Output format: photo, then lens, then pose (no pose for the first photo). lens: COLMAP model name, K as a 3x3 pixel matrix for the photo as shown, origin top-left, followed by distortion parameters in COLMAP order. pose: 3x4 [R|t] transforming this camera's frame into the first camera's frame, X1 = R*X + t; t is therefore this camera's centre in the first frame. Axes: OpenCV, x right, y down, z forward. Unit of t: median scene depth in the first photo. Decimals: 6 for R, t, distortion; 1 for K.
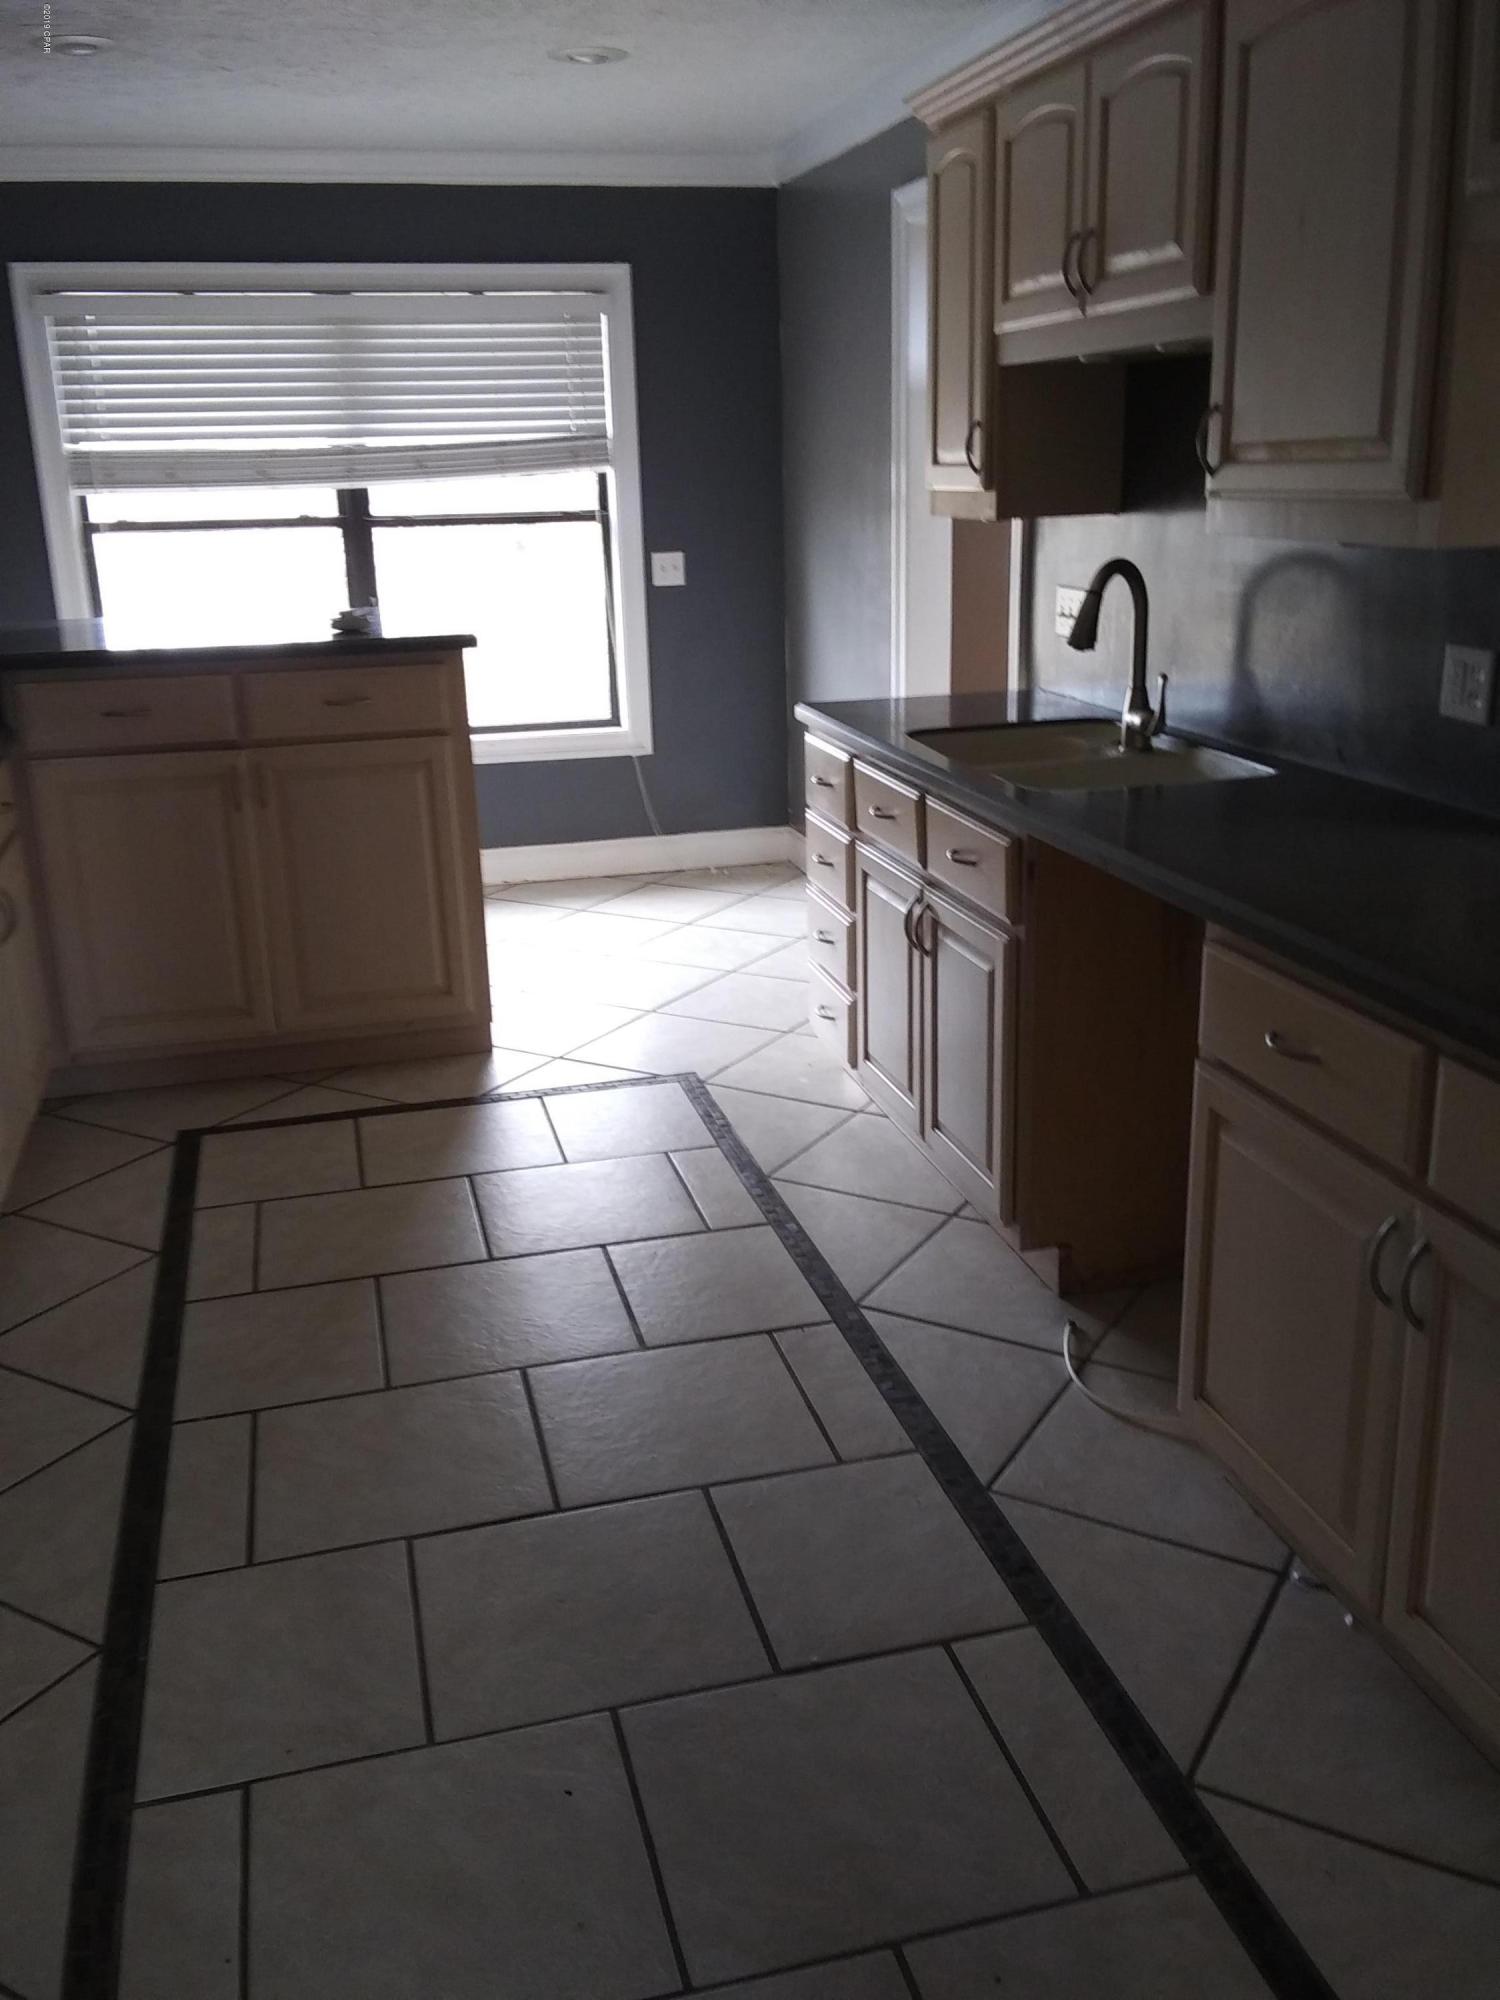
lens RADIAL K [[1747.8, 0, 771.4], [0, 1747.8, 1011.3], [0, 0, 1]] dist [0.116903, -0.213210]
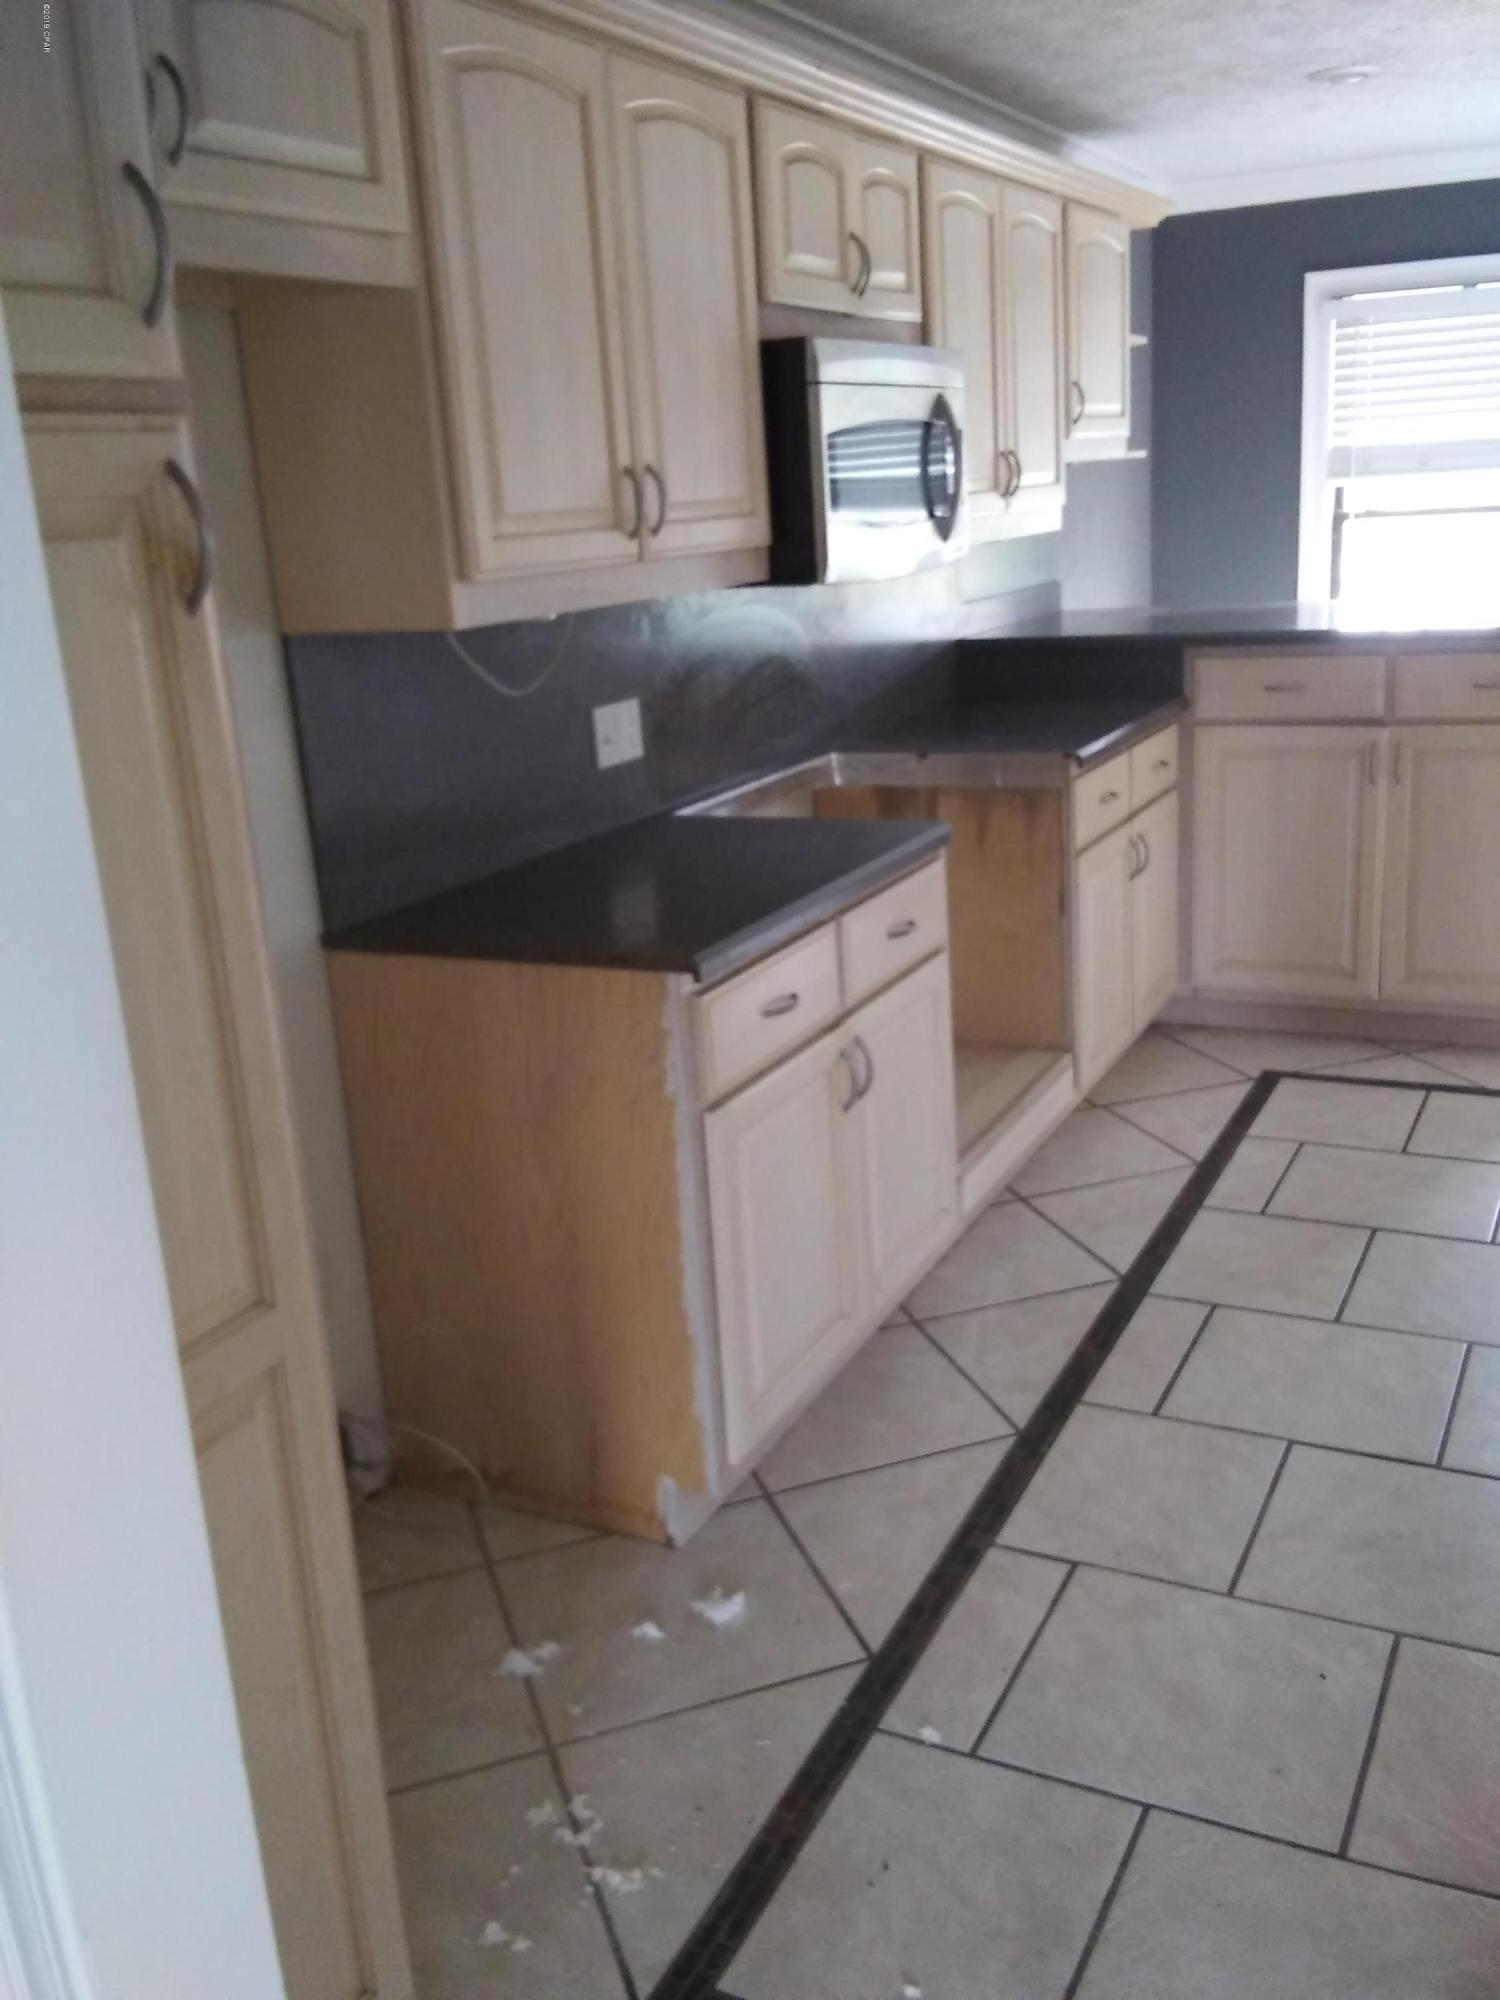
lens RADIAL K [[1747.8, 0, 771.4], [0, 1747.8, 1011.3], [0, 0, 1]] dist [0.116903, -0.213210]
pose [[0.756358, 0.168059, -0.632202, 0.120829], [-0.161619, 0.984484, 0.068347, 0.006482], [0.633879, 0.050481, 0.771783, -0.042418]]
